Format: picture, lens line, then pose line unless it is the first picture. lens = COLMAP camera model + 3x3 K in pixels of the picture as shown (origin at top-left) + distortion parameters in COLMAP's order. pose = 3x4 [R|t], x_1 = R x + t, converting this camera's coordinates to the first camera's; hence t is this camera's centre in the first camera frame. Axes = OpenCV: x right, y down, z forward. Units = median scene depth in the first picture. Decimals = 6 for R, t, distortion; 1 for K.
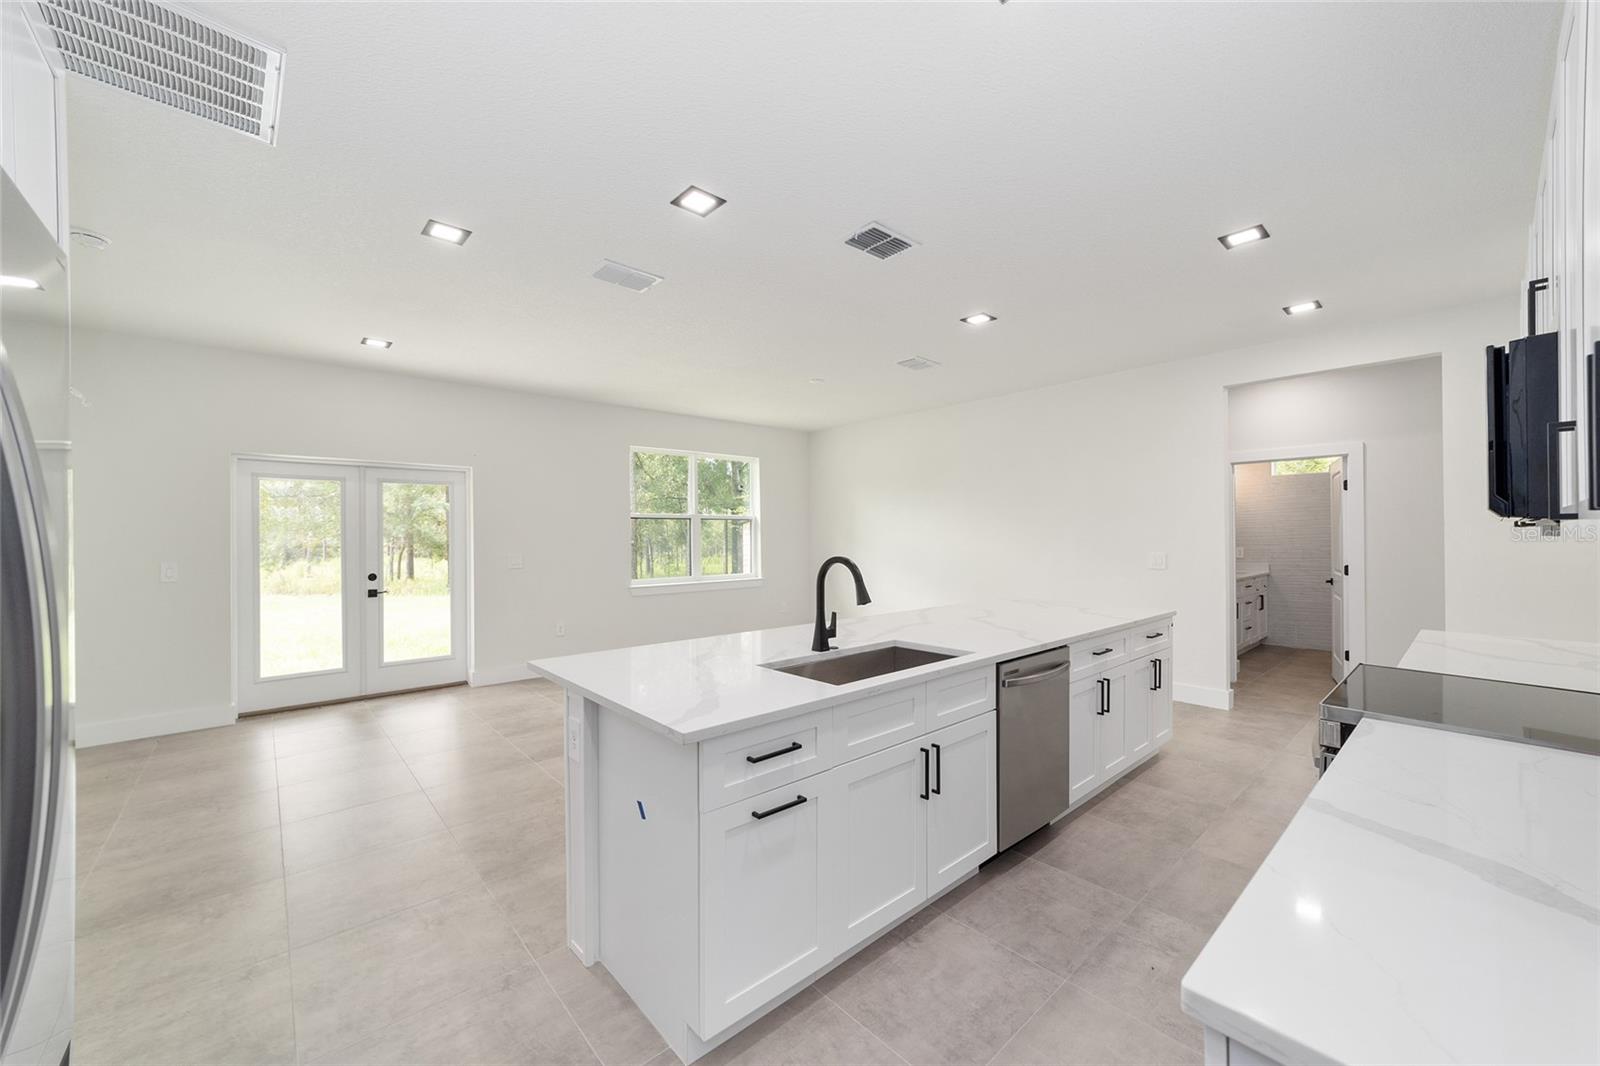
lens RADIAL K [[605.3, 0, 799.4], [0, 605.3, 523.3], [0, 0, 1]] dist [0.001027, 0.000255]
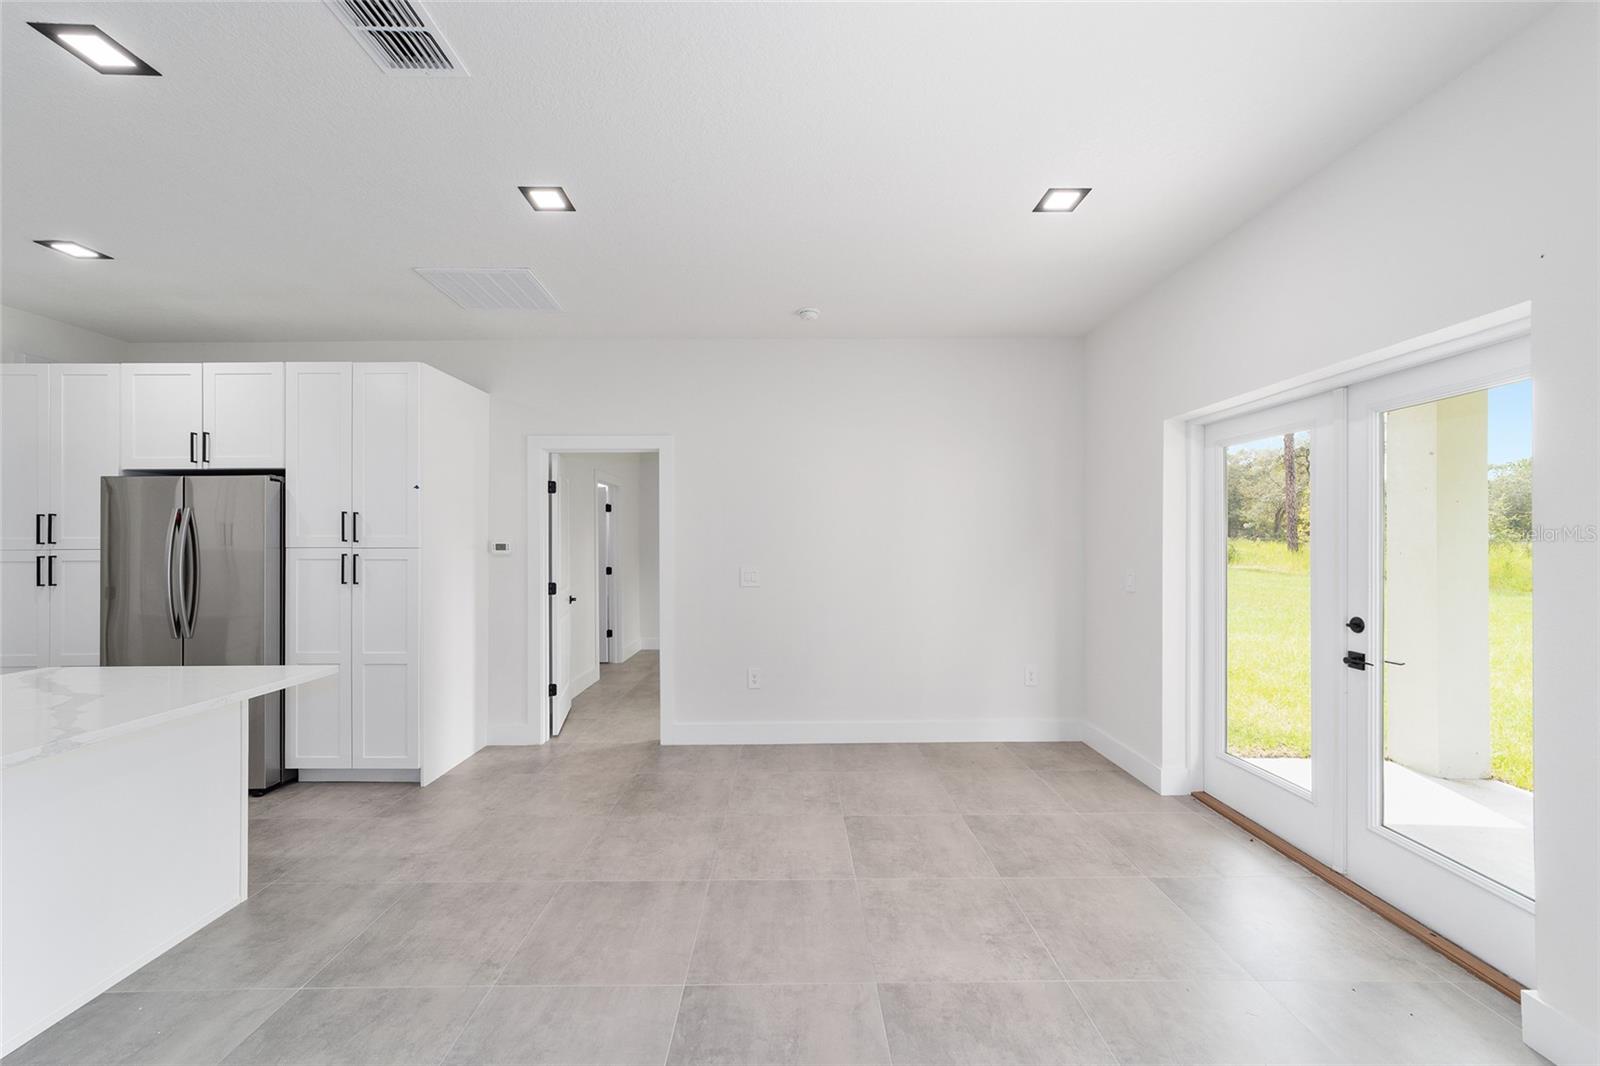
lens RADIAL K [[617.4, 0, 791.5], [0, 617.4, 536.0], [0, 0, 1]] dist [-0.017259, 0.009297]
pose [[-0.665776, 0.001984, -0.746149, -0.090307], [0.024729, 0.999506, -0.019407, 0.023687], [0.745742, -0.031372, -0.665496, 1.149341]]
